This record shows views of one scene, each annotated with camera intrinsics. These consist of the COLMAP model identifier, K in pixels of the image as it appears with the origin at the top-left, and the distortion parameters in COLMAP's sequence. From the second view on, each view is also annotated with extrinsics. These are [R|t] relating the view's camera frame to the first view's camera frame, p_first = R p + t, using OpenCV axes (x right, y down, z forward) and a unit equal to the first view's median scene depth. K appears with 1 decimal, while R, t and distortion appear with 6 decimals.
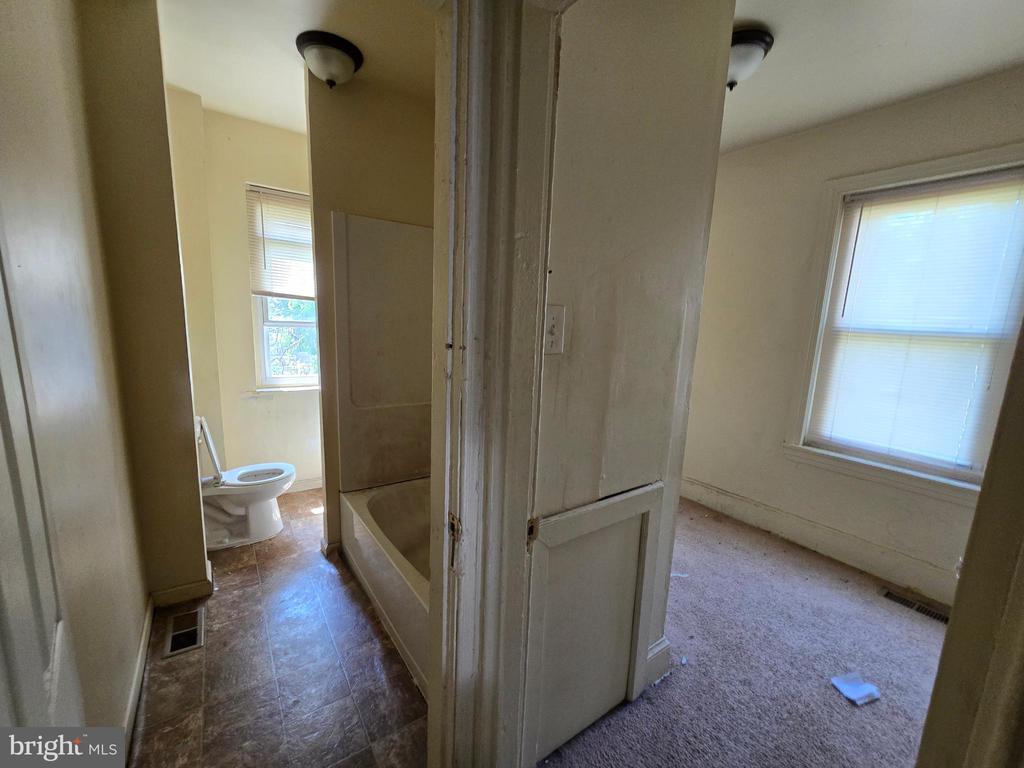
lens RADIAL K [[418.7, 0, 504.6], [0, 418.7, 386.4], [0, 0, 1]] dist [-0.001041, 0.000457]
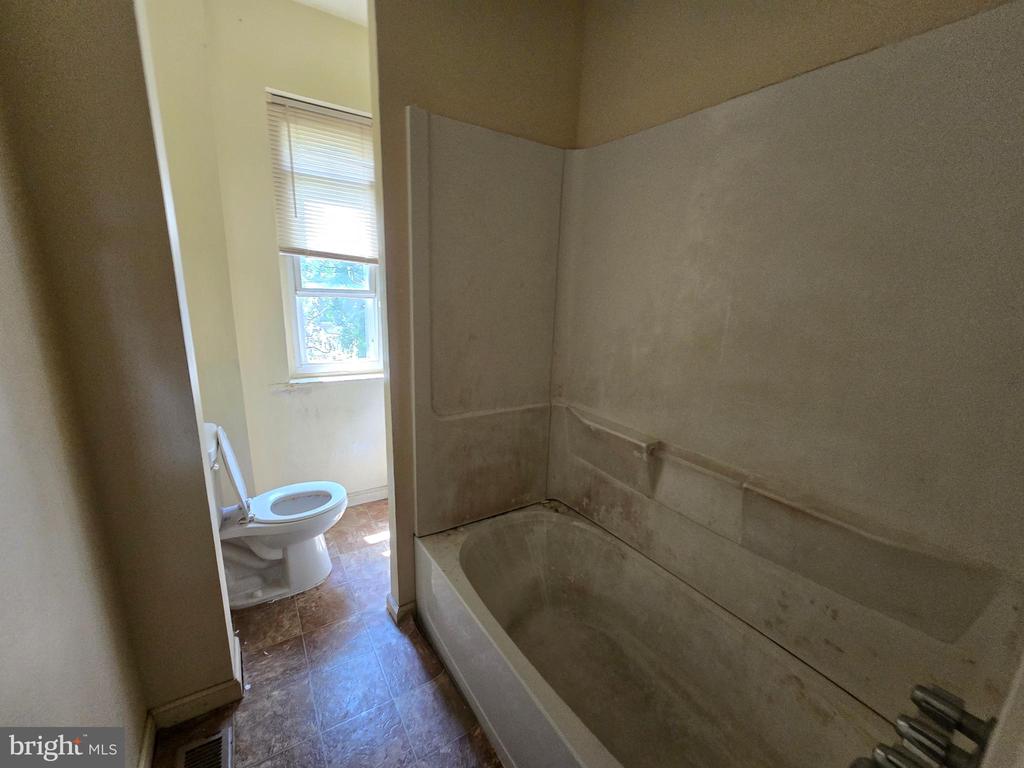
lens RADIAL K [[418.7, 0, 504.6], [0, 418.7, 386.4], [0, 0, 1]] dist [-0.001041, 0.000457]
pose [[0.999035, 0.006501, -0.043436, -0.210975], [-0.003365, 0.997406, 0.071901, -0.046673], [0.043791, -0.071685, 0.996466, 0.322160]]
